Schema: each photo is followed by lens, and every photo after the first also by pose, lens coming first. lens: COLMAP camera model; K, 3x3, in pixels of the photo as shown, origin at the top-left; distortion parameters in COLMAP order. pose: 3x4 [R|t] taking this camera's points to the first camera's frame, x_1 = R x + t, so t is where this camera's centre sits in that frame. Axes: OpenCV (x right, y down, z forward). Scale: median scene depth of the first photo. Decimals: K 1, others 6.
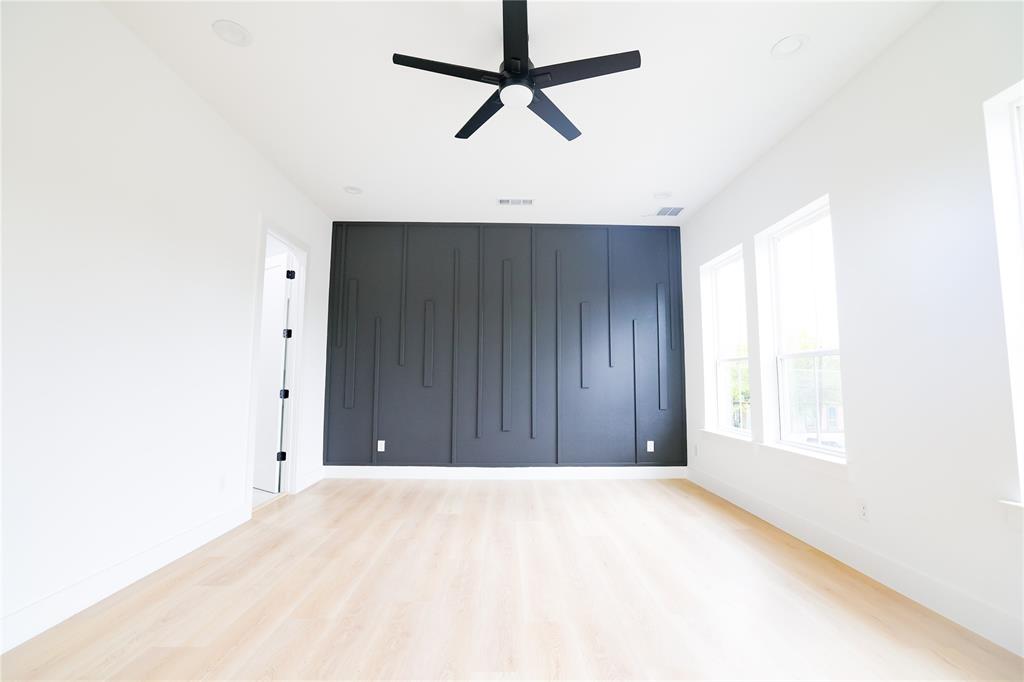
lens RADIAL K [[446.9, 0, 514.0], [0, 446.9, 342.6], [0, 0, 1]] dist [-0.002916, 0.000268]
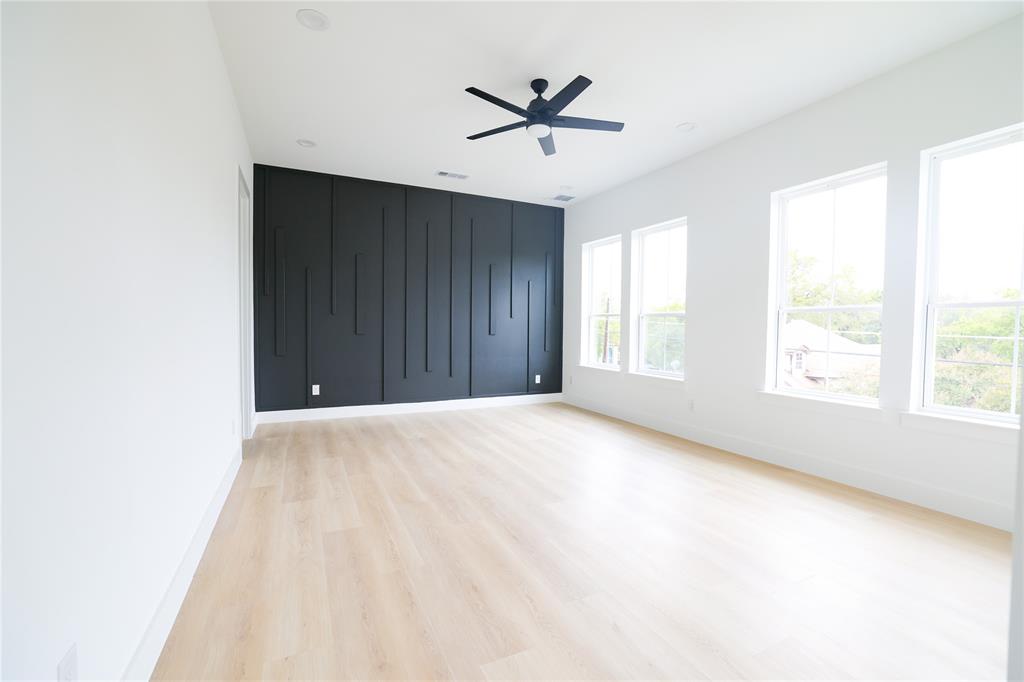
lens RADIAL K [[446.9, 0, 510.8], [0, 446.9, 338.7], [0, 0, 1]] dist [-0.002916, 0.000268]
pose [[0.910909, -0.007680, 0.412536, -0.314319], [-0.042099, 0.992879, 0.111441, -0.028502], [-0.410454, -0.118880, 0.904099, -0.142641]]
